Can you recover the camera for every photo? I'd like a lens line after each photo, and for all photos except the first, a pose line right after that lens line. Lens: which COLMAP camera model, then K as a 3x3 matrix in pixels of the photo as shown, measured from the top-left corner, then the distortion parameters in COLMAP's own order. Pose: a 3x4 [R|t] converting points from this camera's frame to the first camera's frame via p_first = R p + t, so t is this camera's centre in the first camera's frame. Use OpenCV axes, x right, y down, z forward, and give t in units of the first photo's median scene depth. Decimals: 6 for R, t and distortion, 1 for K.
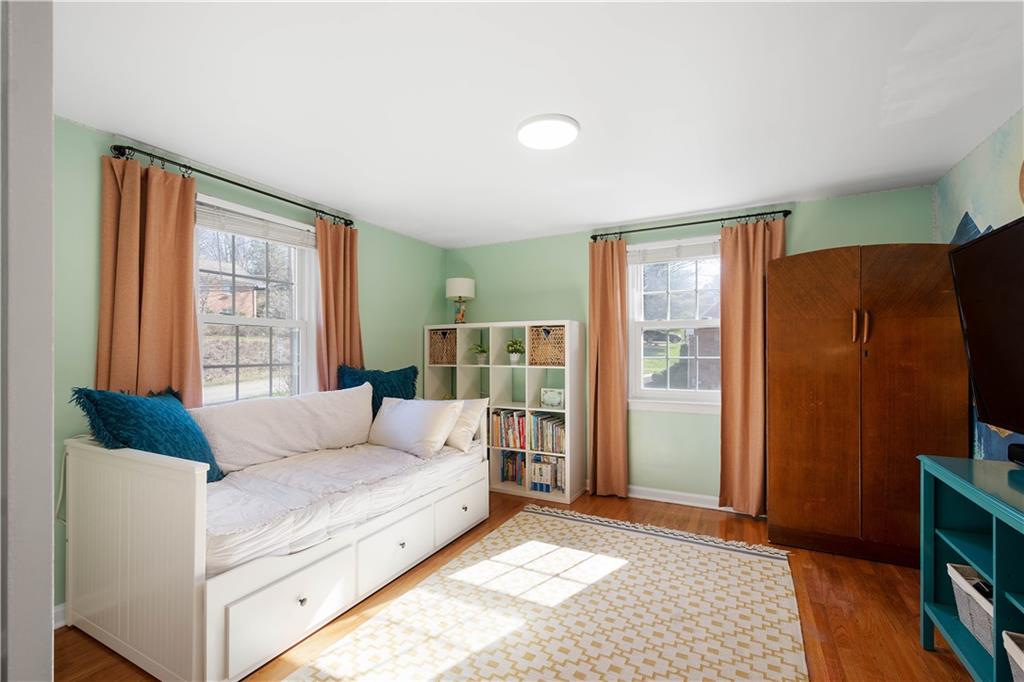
lens RADIAL K [[456.2, 0, 512.0], [0, 456.2, 341.0], [0, 0, 1]] dist [0.000294, -0.000040]
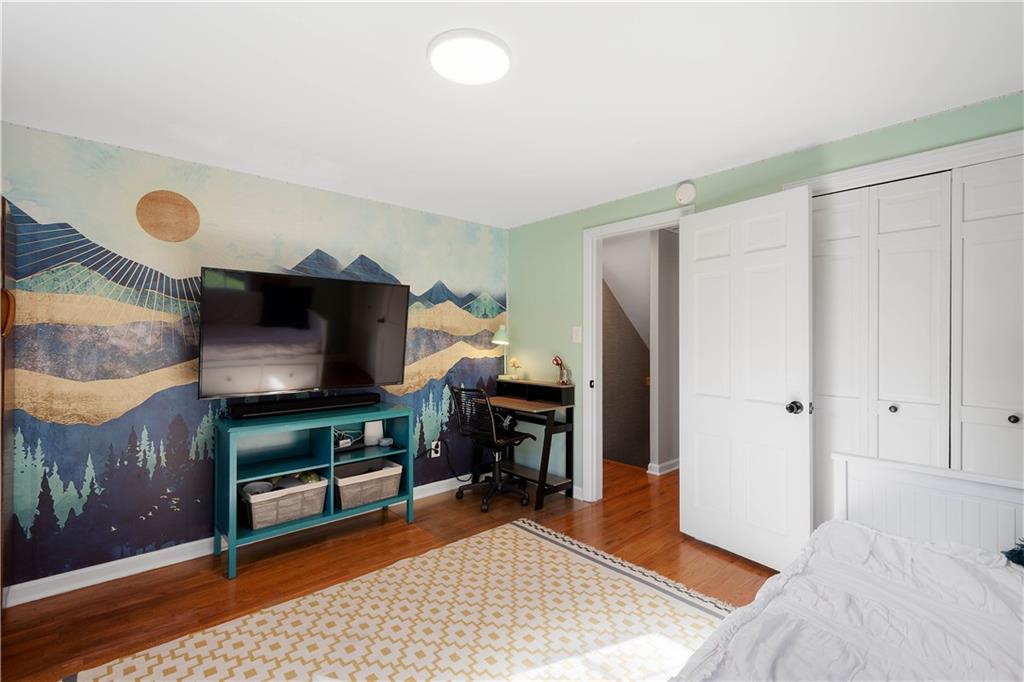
lens RADIAL K [[456.2, 0, 512.0], [0, 456.2, 341.0], [0, 0, 1]] dist [0.000294, -0.000040]
pose [[-0.934345, 0.001881, 0.356365, -0.278368], [-0.002492, 0.999927, -0.011810, 0.018415], [-0.356361, -0.011923, -0.934272, 1.852049]]
